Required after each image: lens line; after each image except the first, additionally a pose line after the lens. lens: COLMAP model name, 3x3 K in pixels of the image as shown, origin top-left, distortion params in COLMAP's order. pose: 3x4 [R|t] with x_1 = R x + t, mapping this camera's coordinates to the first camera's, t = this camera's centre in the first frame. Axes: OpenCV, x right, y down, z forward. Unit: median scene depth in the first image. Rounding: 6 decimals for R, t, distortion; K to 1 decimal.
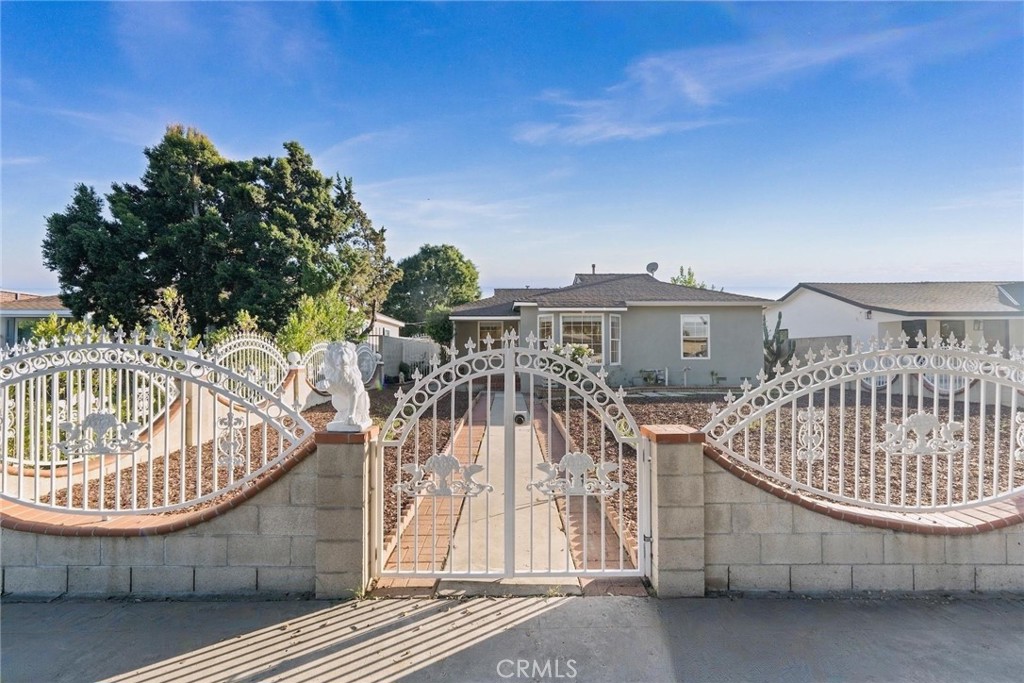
lens RADIAL K [[415.9, 0, 512.0], [0, 415.9, 341.5], [0, 0, 1]] dist [-0.000065, -0.000076]
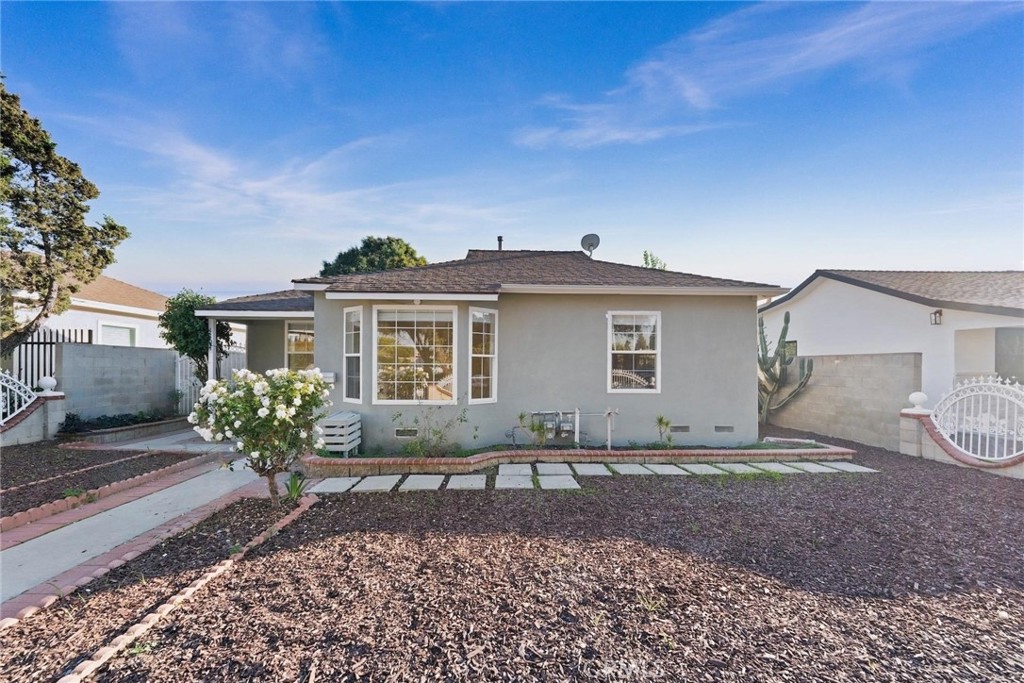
lens RADIAL K [[420.5, 0, 513.2], [0, 420.5, 362.8], [0, 0, 1]] dist [-0.009699, -0.000146]
pose [[0.999898, 0.010081, 0.010108, 0.274994], [-0.010361, 0.999553, 0.028034, -0.011117], [-0.009821, -0.028136, 0.999556, 0.450253]]
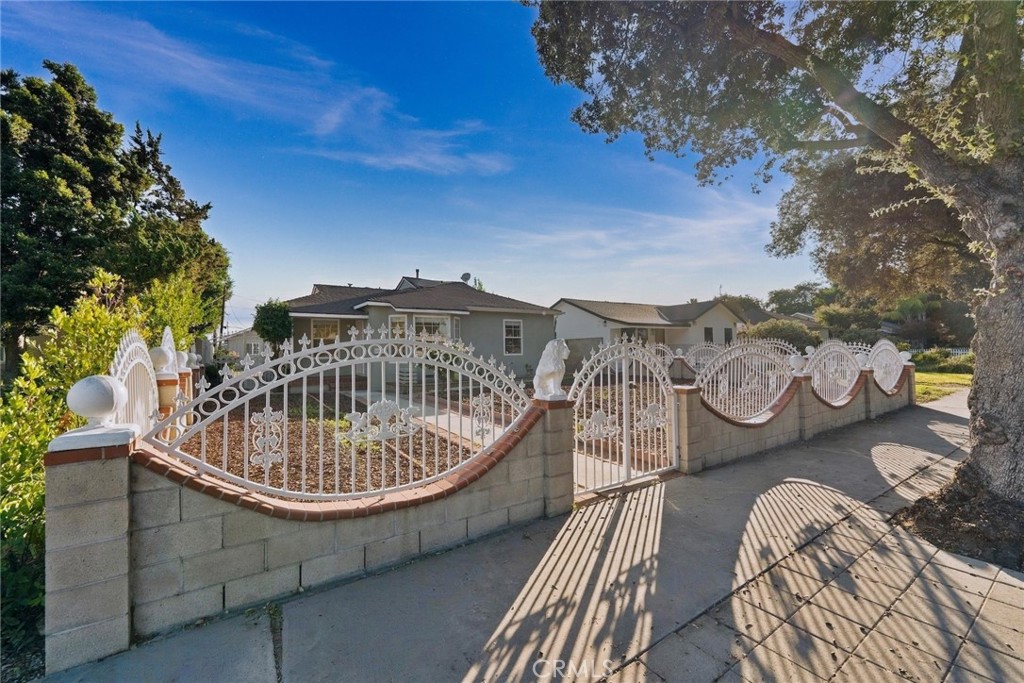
lens RADIAL K [[412.7, 0, 503.6], [0, 412.7, 339.1], [0, 0, 1]] dist [-0.001204, -0.000644]
pose [[0.831100, 0.006050, 0.556090, -0.273607], [-0.002905, 0.999974, -0.006537, 0.002493], [-0.556115, 0.003817, 0.831097, -0.018452]]
